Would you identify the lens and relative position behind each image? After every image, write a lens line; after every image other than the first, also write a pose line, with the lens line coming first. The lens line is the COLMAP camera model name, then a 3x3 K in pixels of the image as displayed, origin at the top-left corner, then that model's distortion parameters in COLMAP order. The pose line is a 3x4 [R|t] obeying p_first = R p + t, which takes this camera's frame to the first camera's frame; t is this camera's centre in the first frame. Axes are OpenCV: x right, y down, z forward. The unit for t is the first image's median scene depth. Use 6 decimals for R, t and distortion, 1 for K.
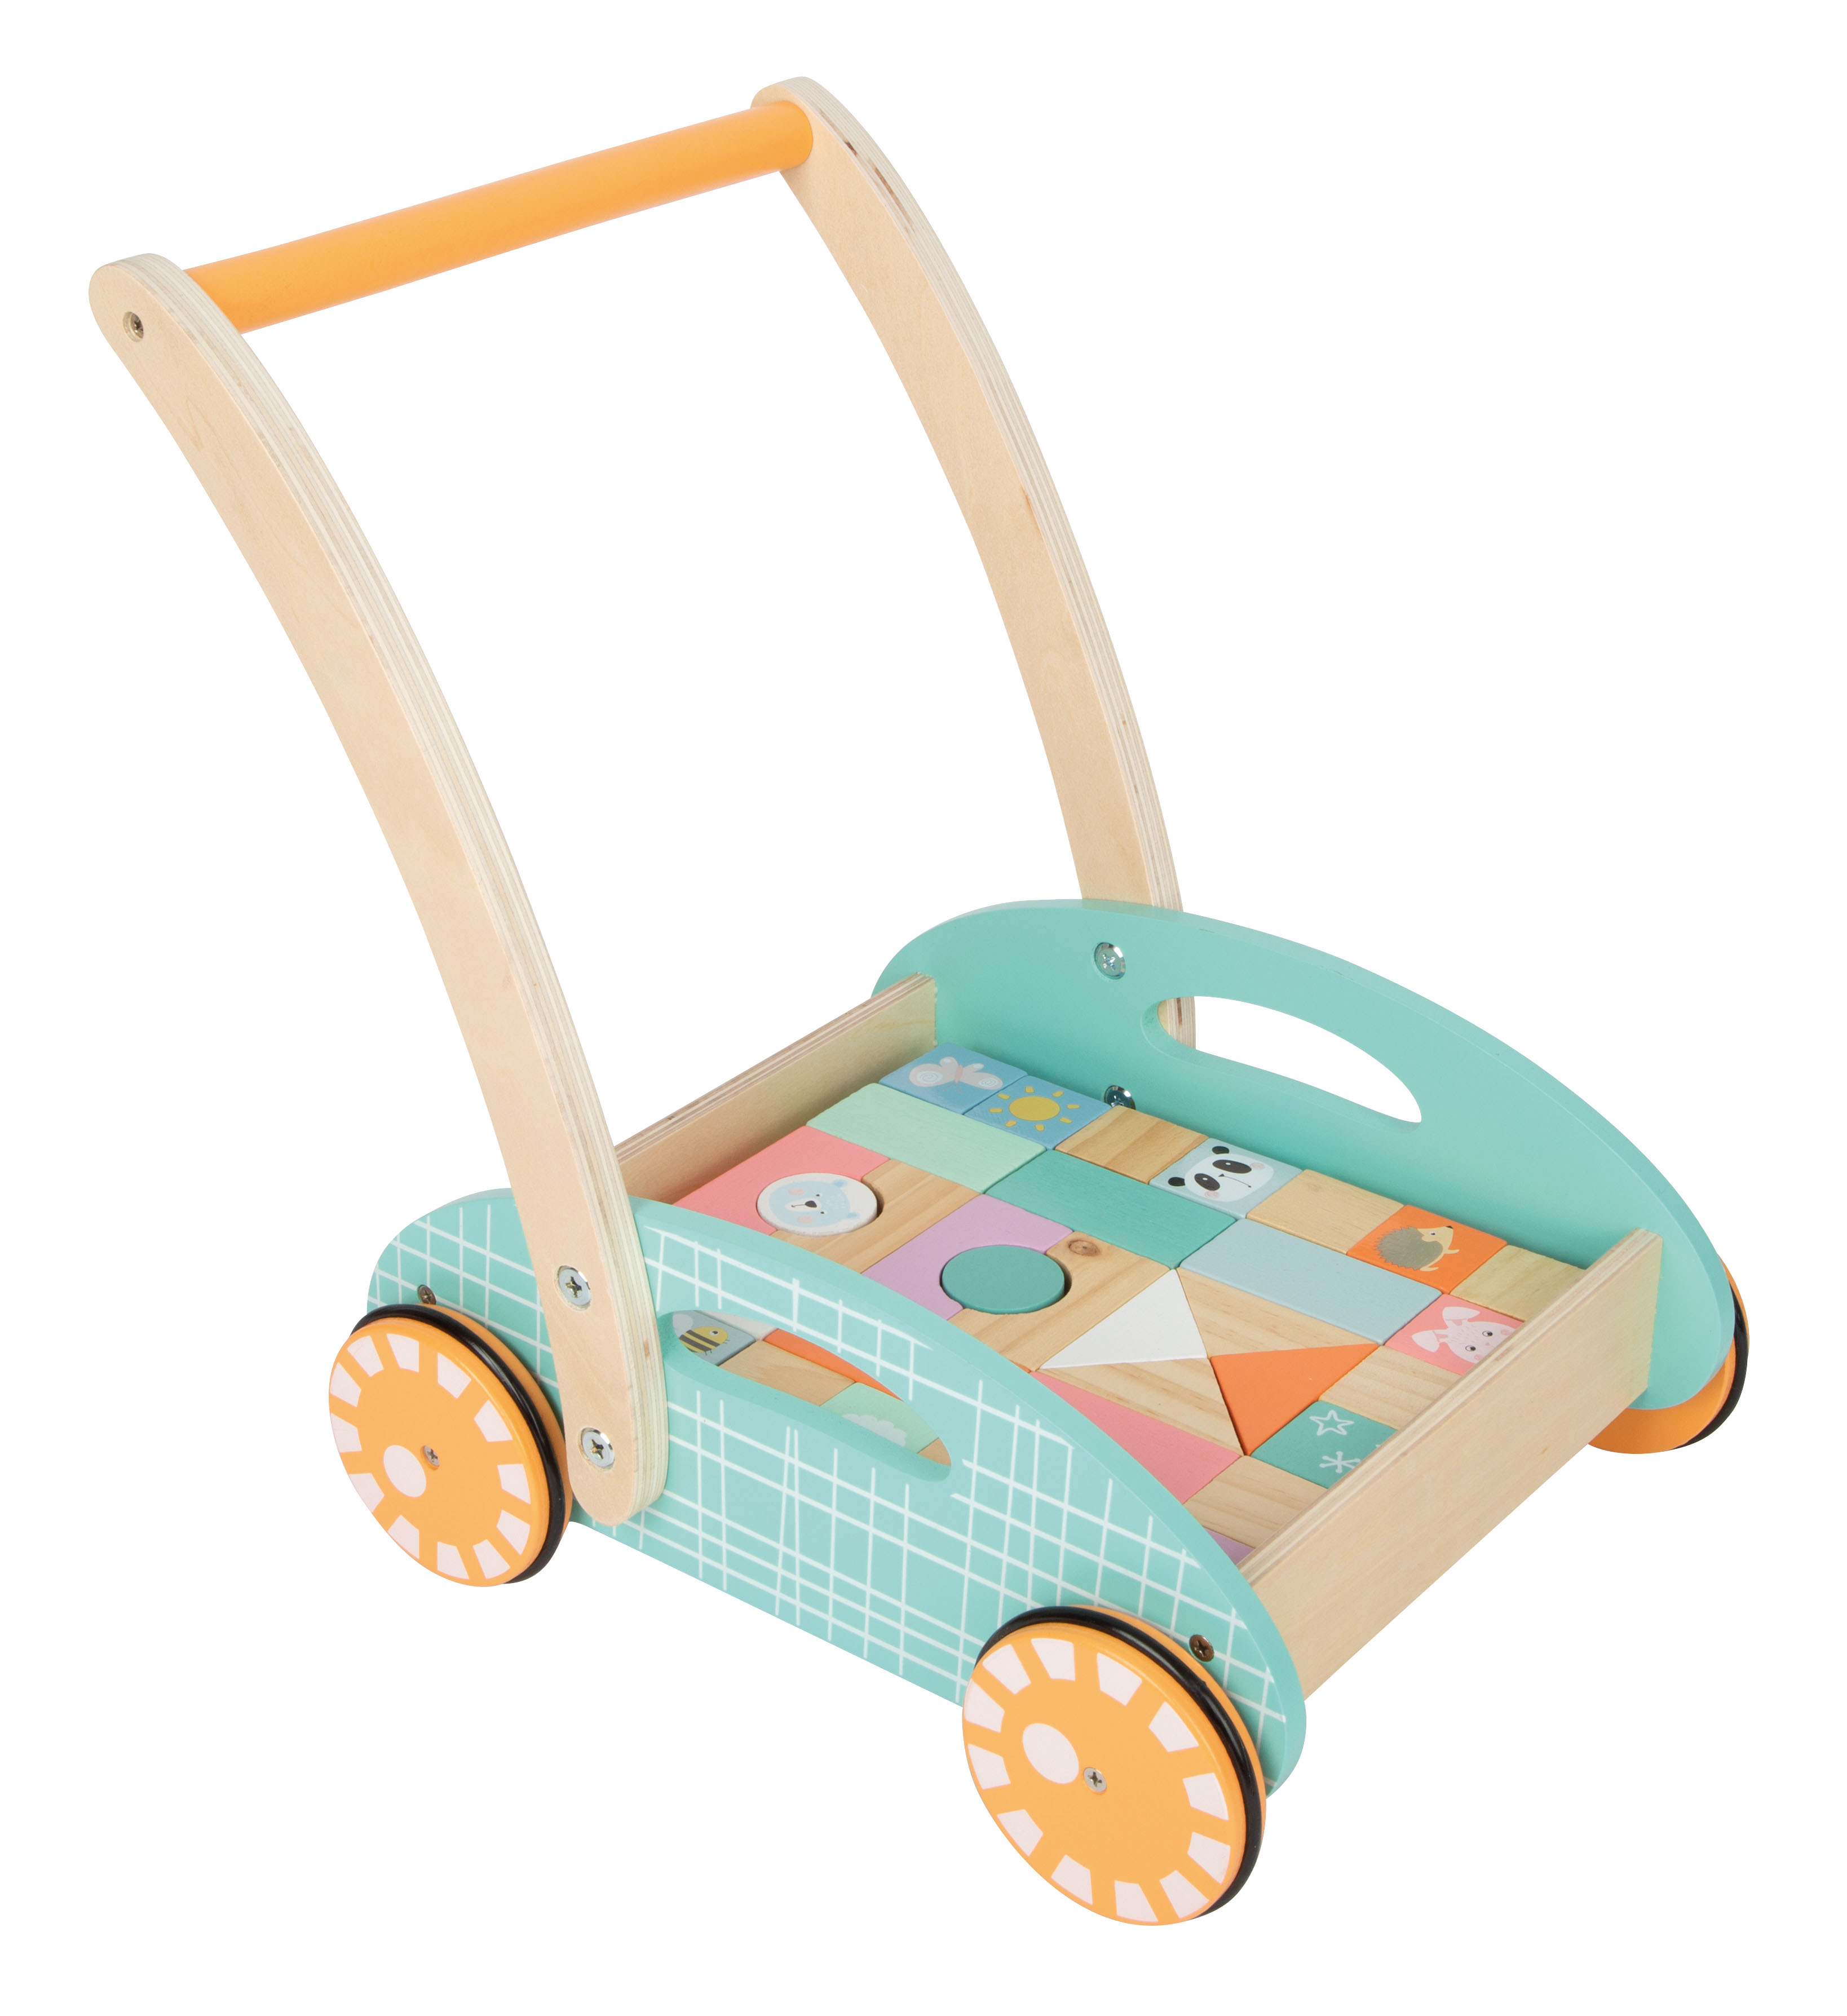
lens RADIAL K [[3501.8, 0, 844.7], [0, 3501.8, 1057.4], [0, 0, 1]] dist [0.058595, 0.000000]
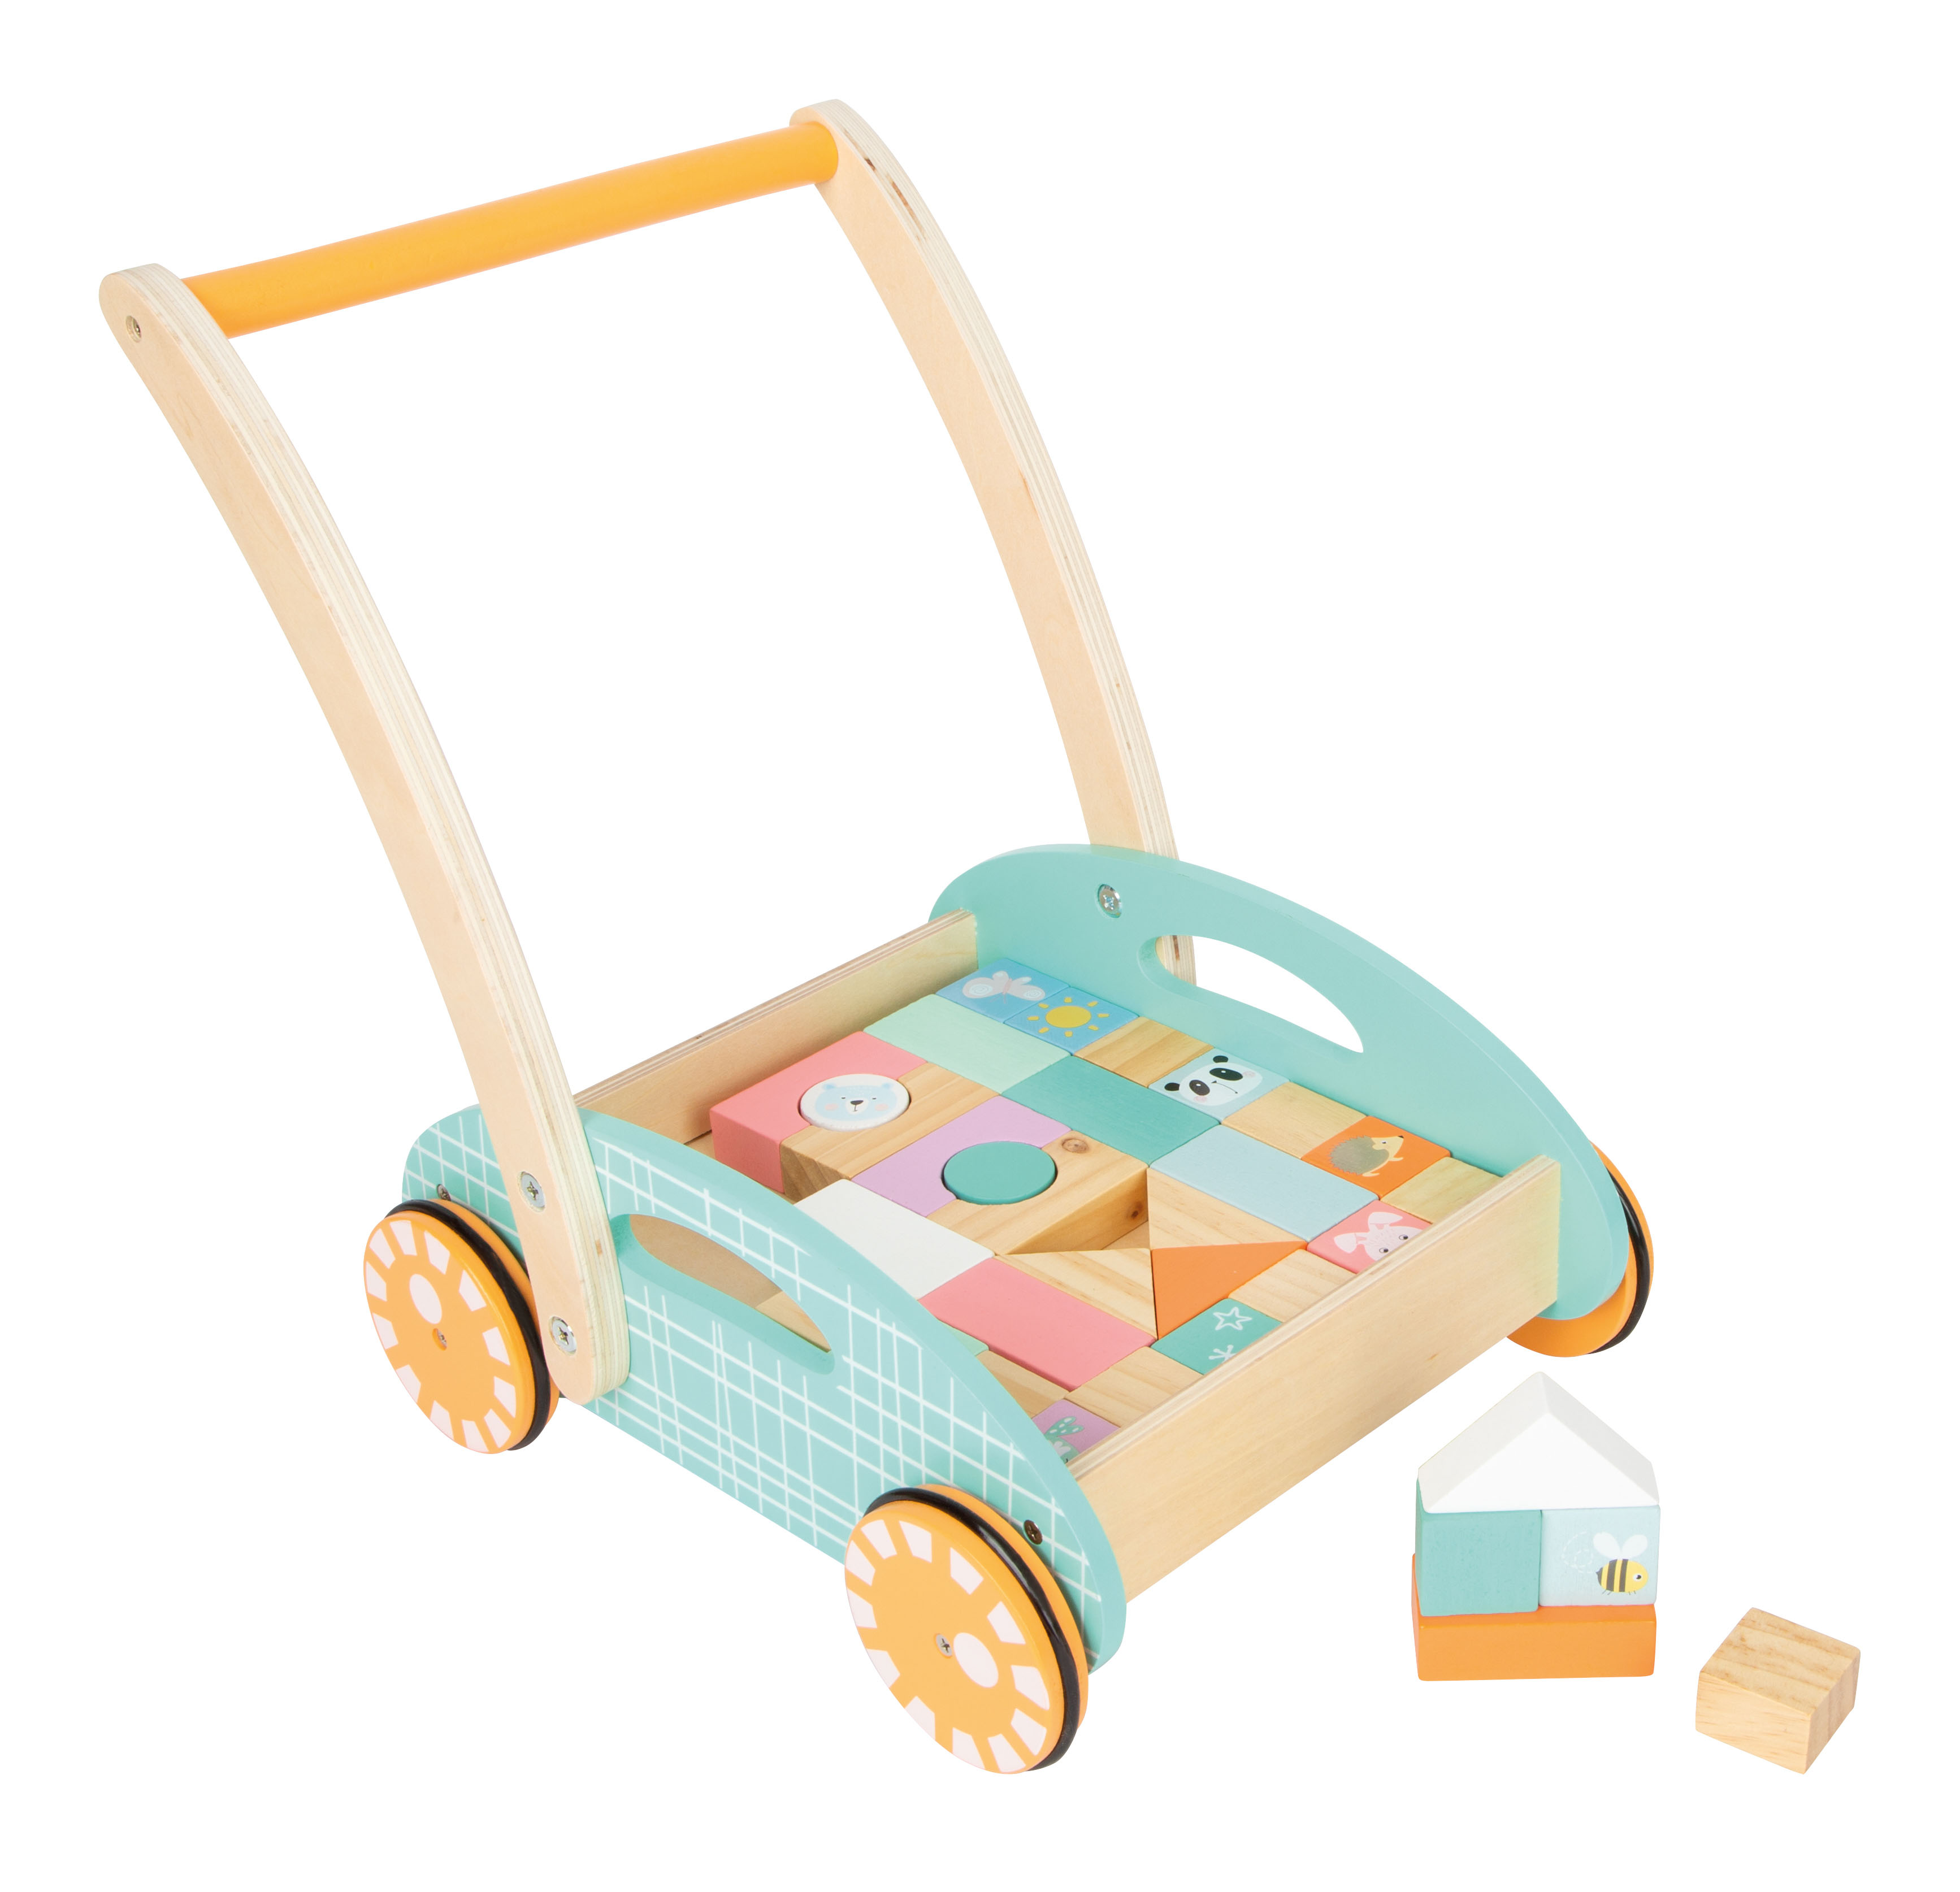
lens RADIAL K [[3116.7, 0, 1112.6], [0, 3116.7, 1008.1], [0, 0, 1]] dist [0.029631, 0.000000]
pose [[0.996848, 0.016144, -0.077681, 0.181967], [-0.014969, 0.999765, 0.015690, -0.010987], [0.077916, -0.014477, 0.996855, 0.024856]]
